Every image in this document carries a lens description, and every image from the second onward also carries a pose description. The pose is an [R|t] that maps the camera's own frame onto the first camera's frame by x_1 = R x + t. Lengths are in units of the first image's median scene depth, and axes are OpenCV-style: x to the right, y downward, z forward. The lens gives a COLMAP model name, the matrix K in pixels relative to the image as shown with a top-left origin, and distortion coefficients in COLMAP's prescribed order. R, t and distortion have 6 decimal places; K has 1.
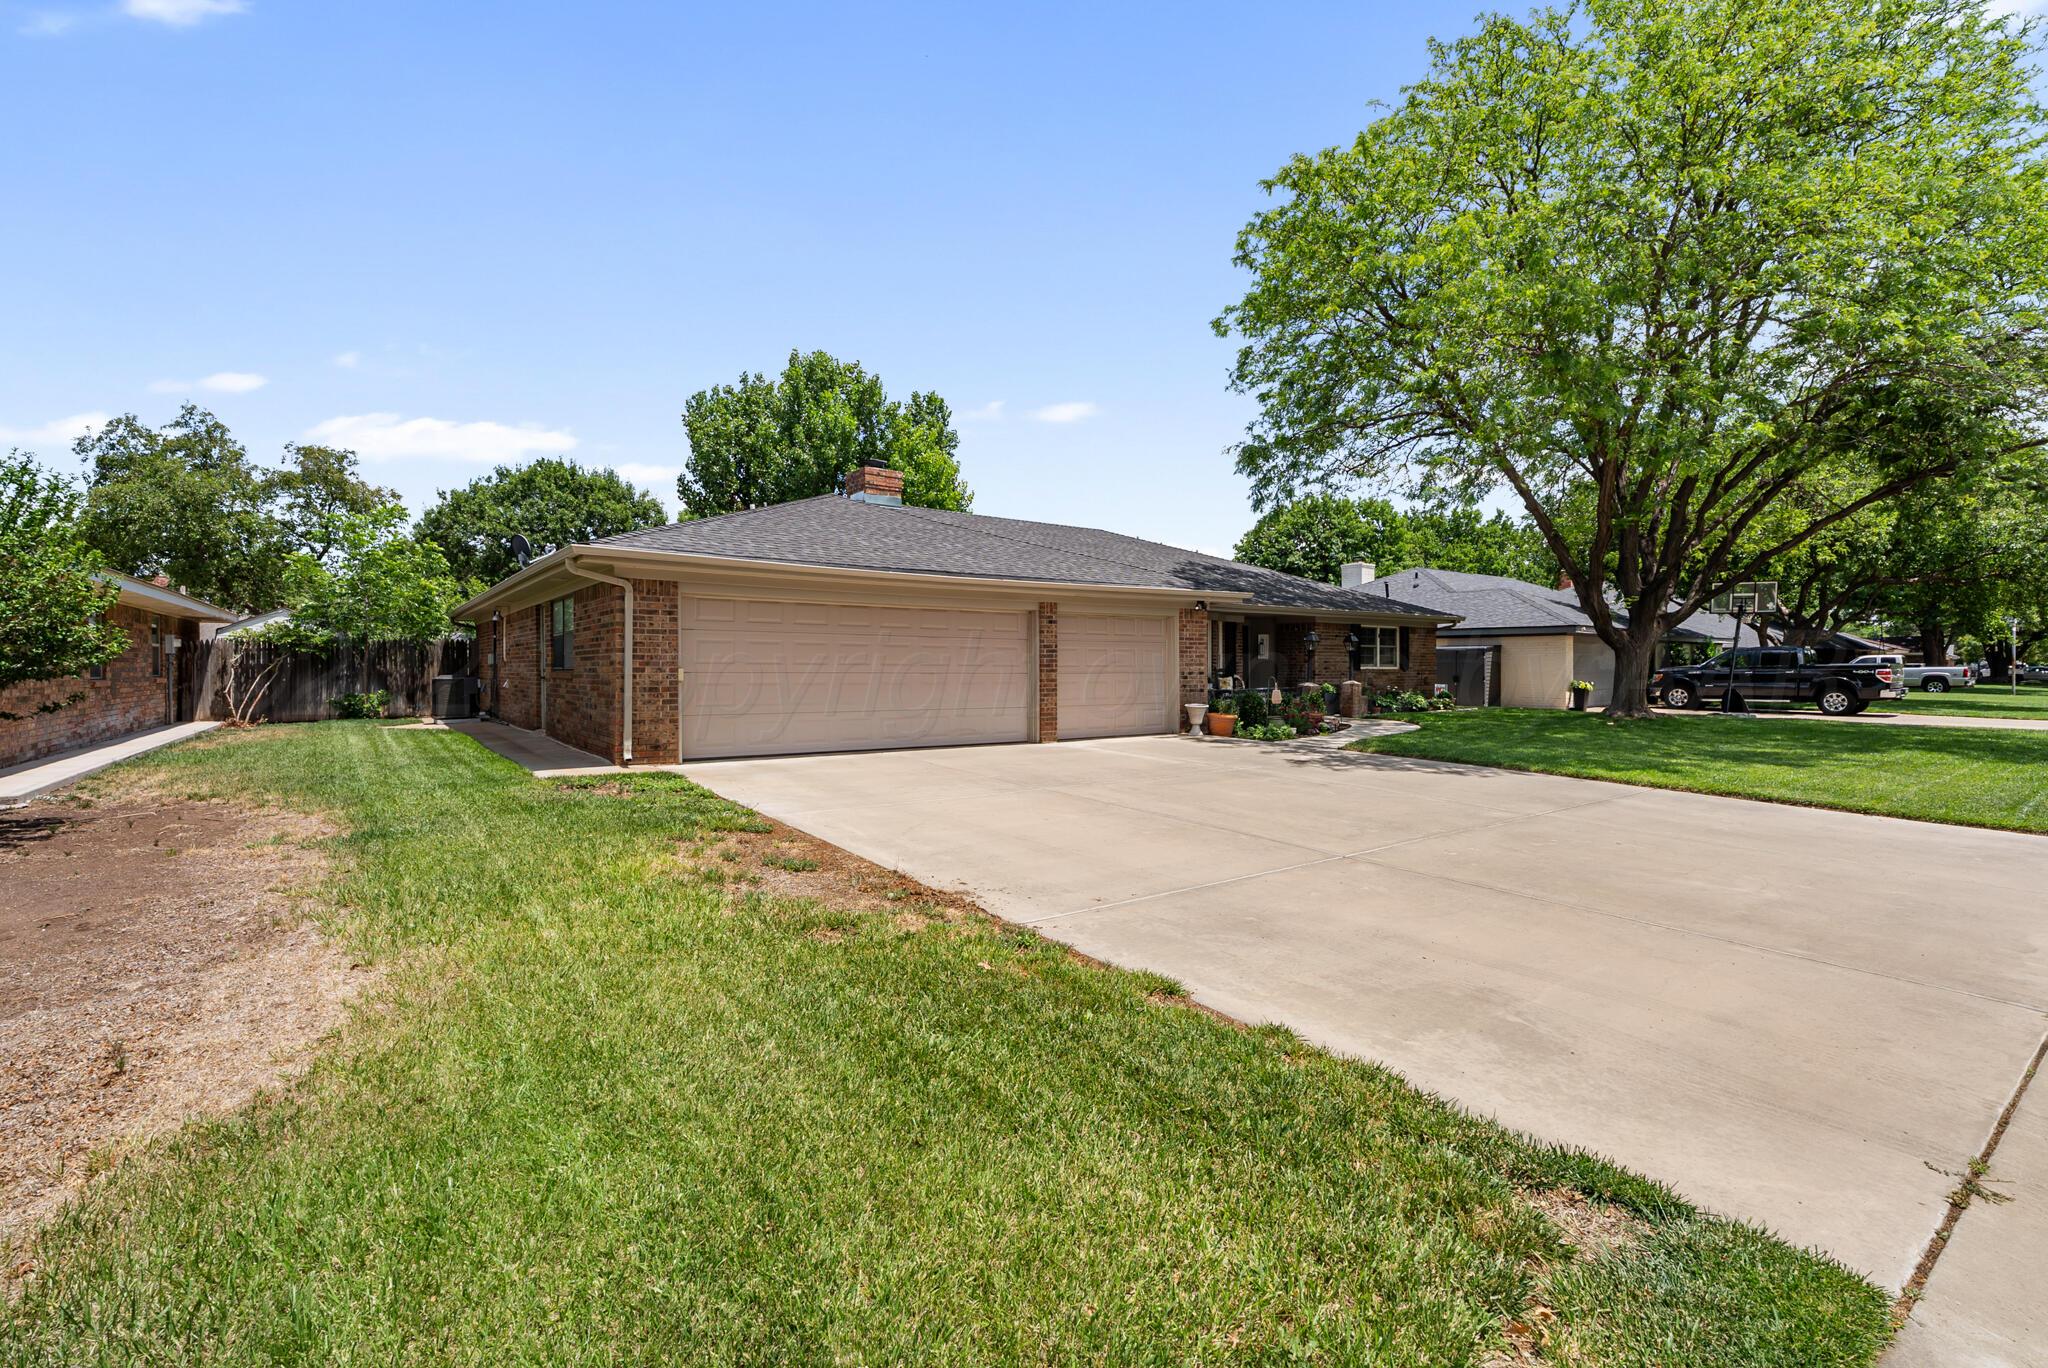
lens RADIAL K [[899.1, 0, 1024.0], [0, 899.1, 684.0], [0, 0, 1]] dist [-0.000240, 0.000016]
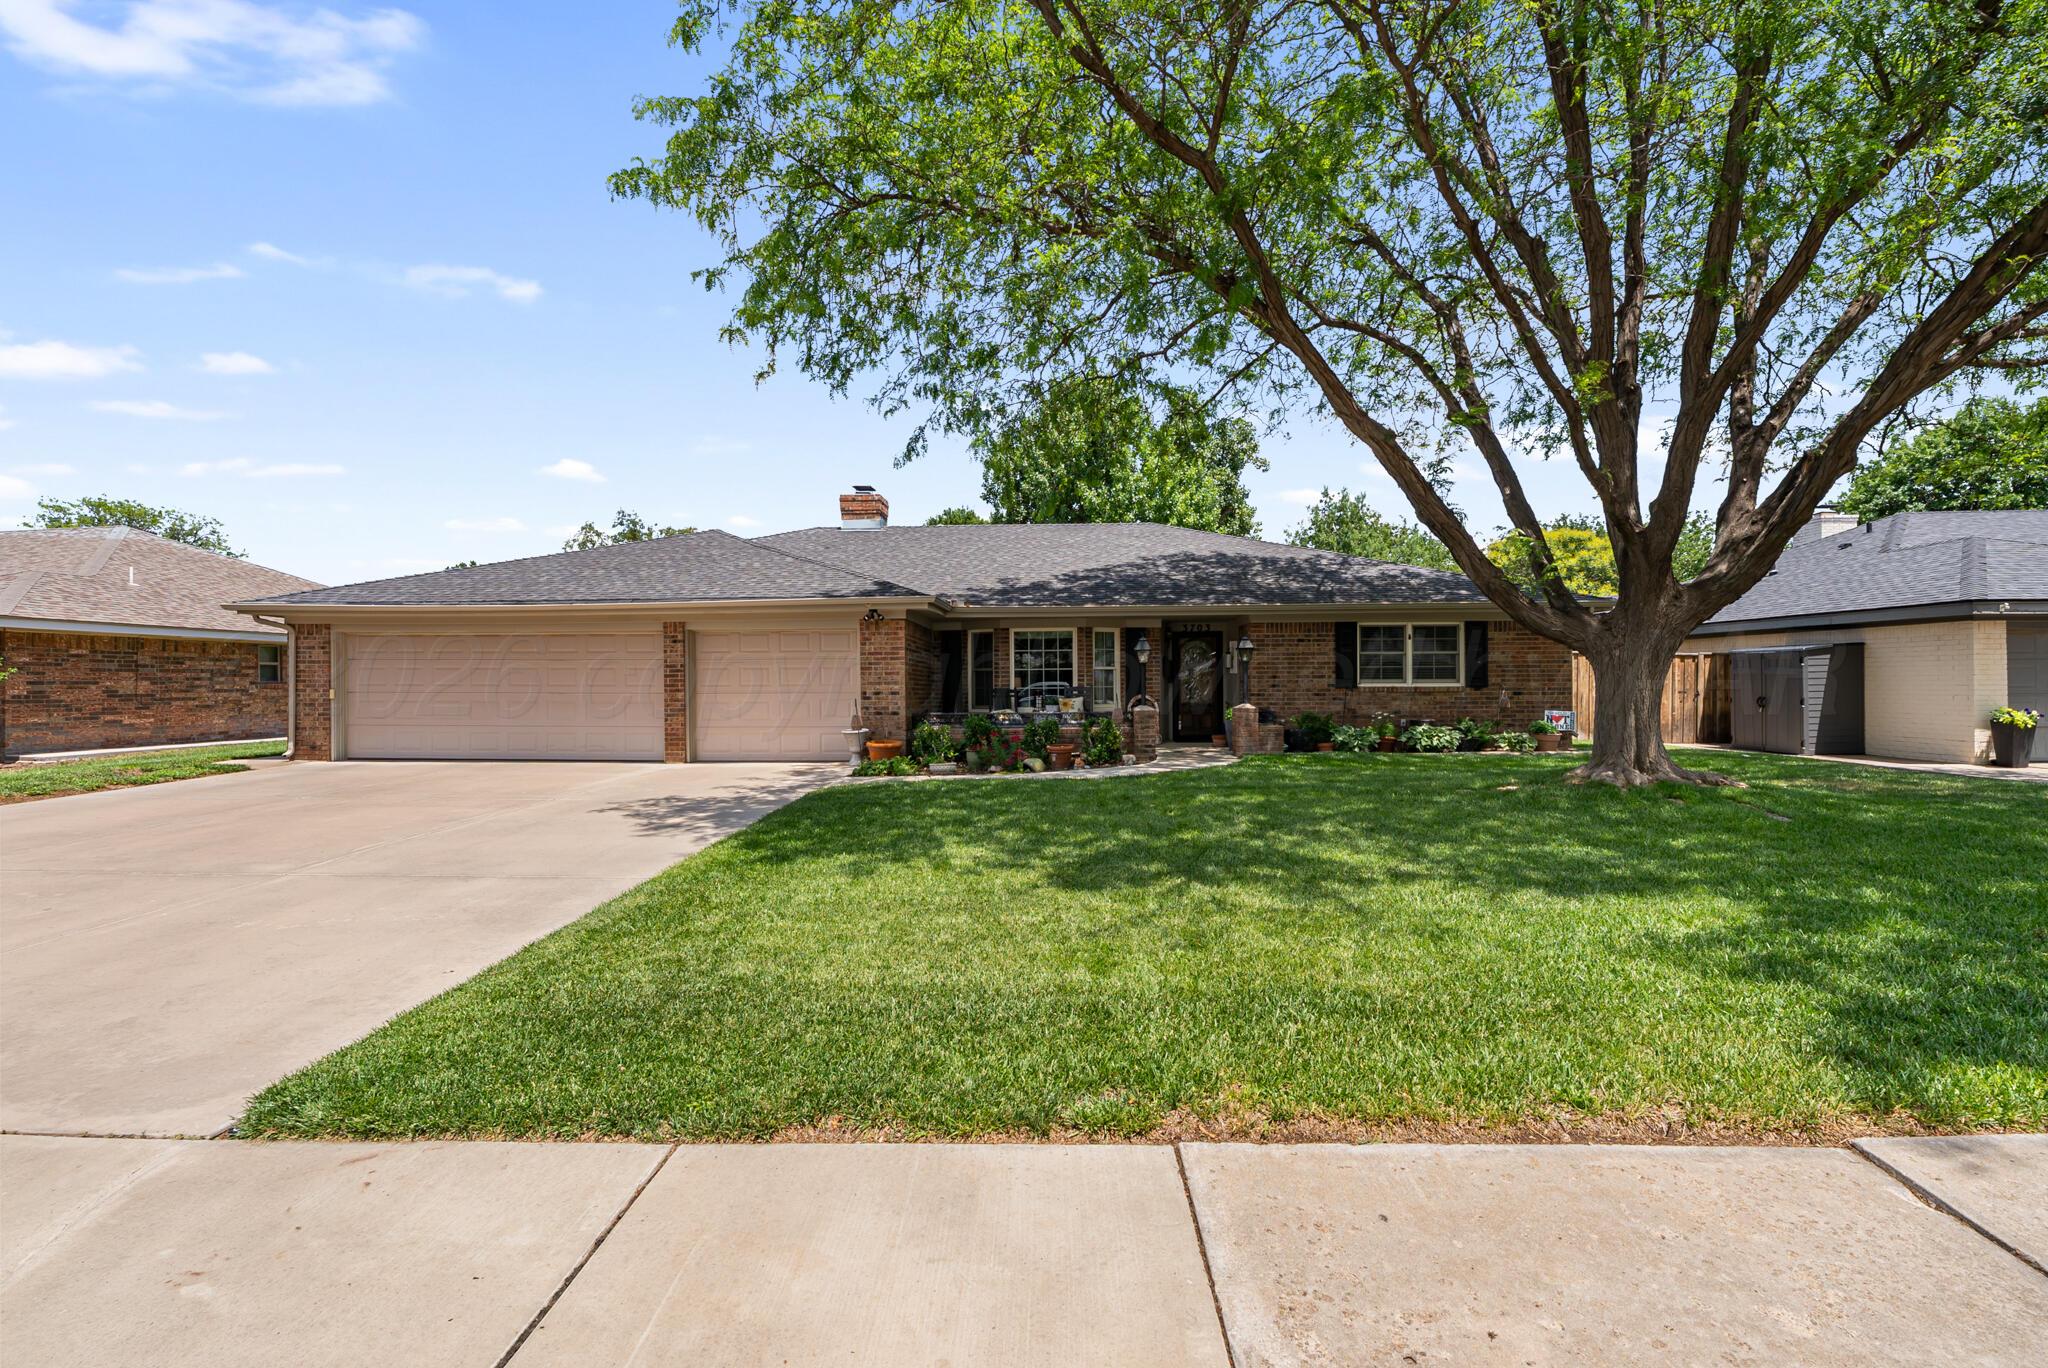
lens RADIAL K [[935.0, 0, 1024.0], [0, 935.0, 684.0], [0, 0, 1]] dist [0.000795, 0.000082]
pose [[0.781991, -0.009240, -0.623221, 0.894707], [-0.006706, 0.999708, -0.023236, 0.000228], [0.623254, 0.022350, 0.781700, 0.388960]]
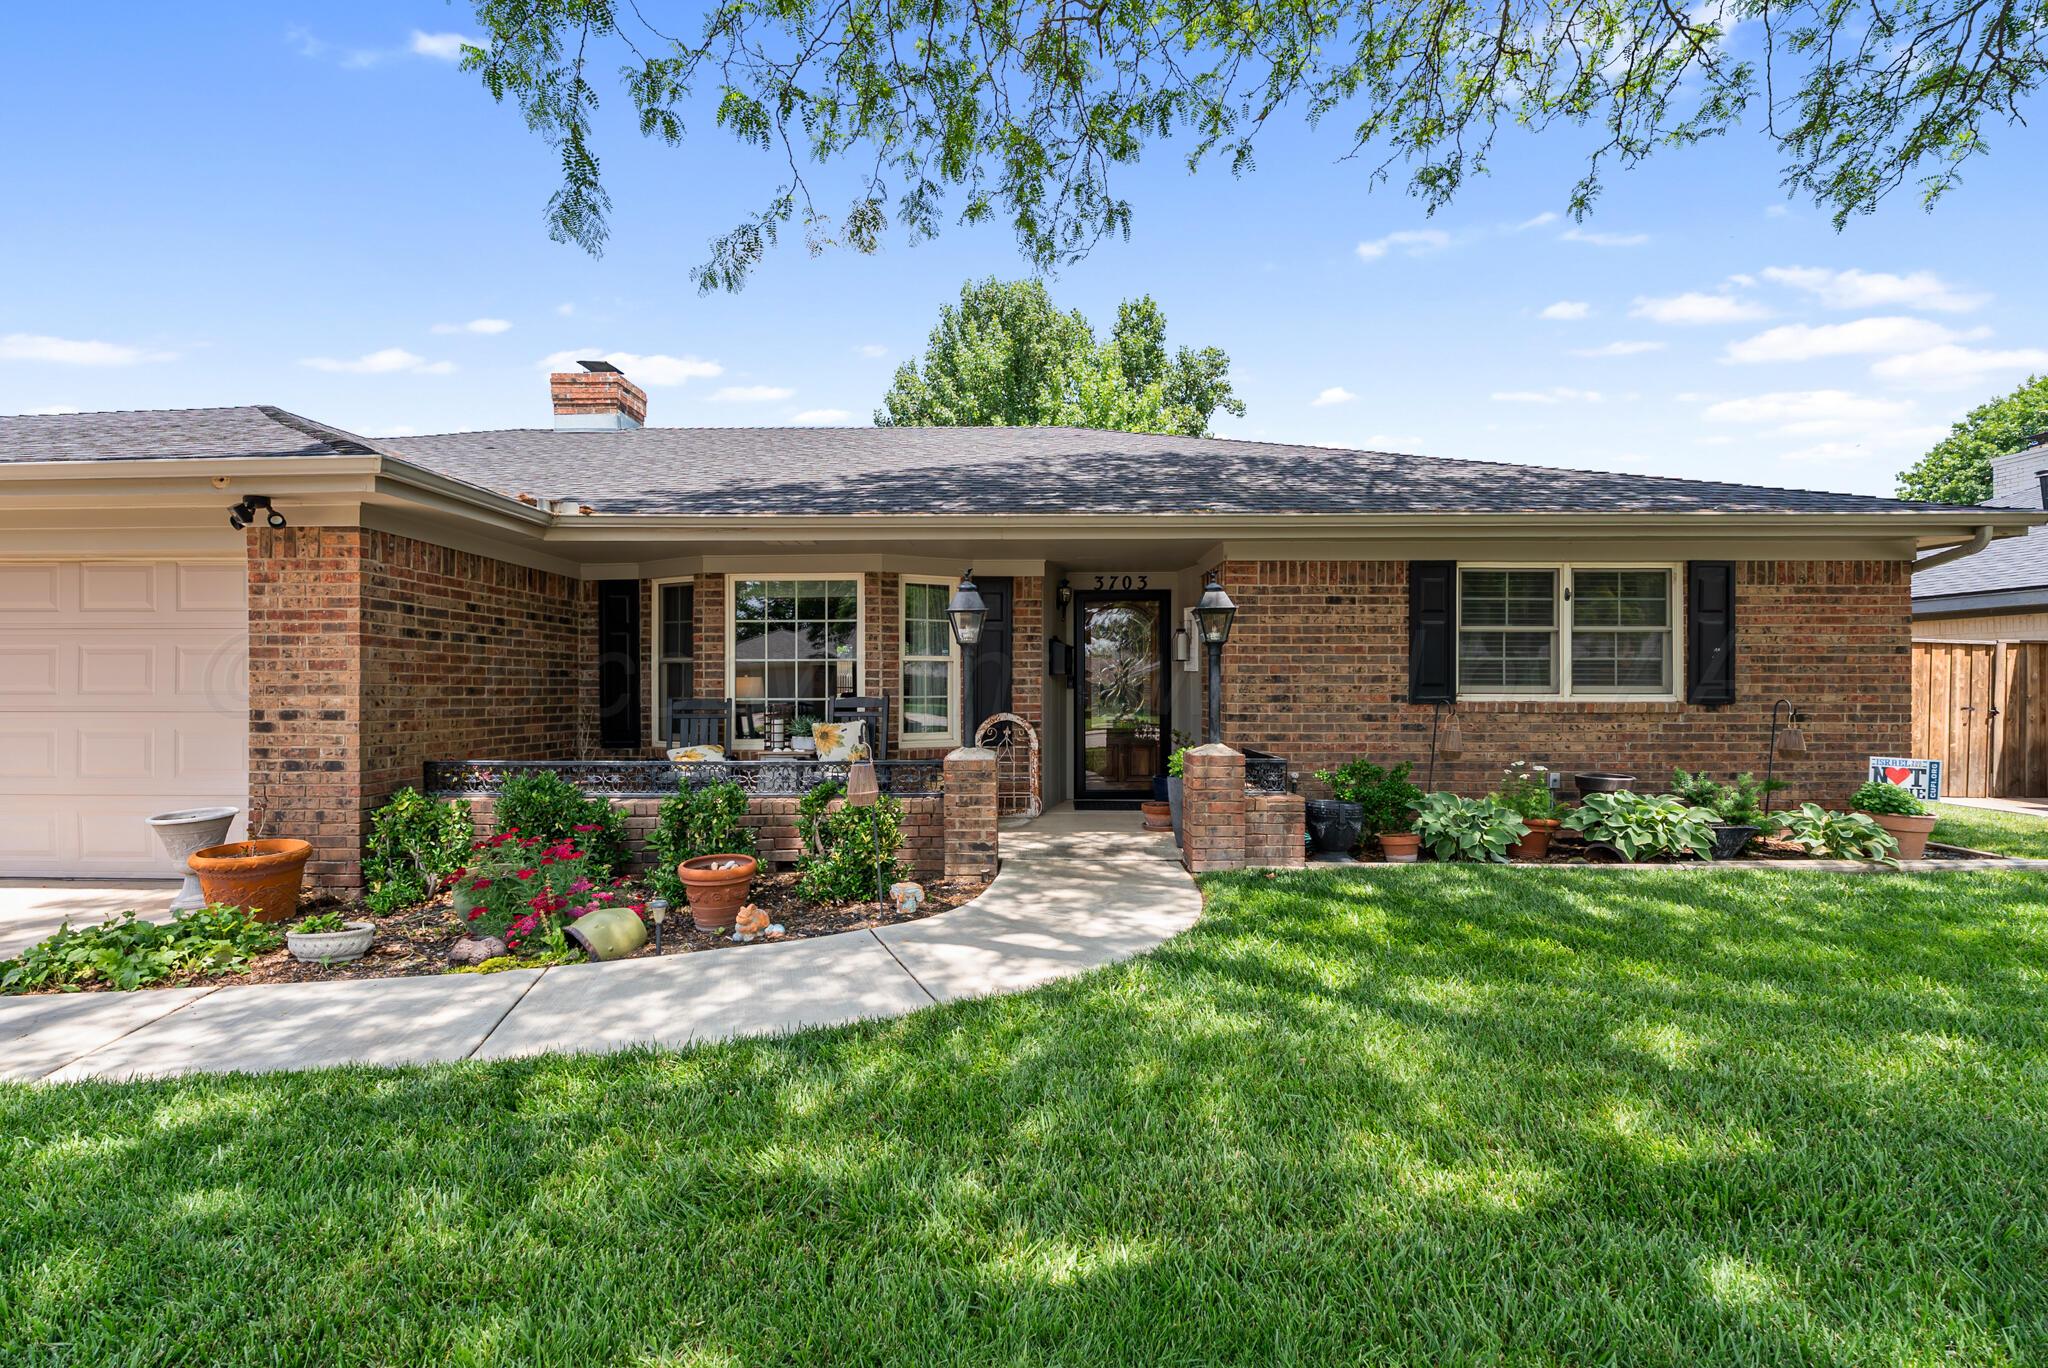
lens RADIAL K [[935.0, 0, 1024.0], [0, 935.0, 684.0], [0, 0, 1]] dist [0.000795, 0.000082]
pose [[0.801974, -0.003297, -0.597350, 0.644272], [-0.011413, 0.999718, -0.020840, -0.019776], [0.597251, 0.023531, 0.801709, 0.918556]]
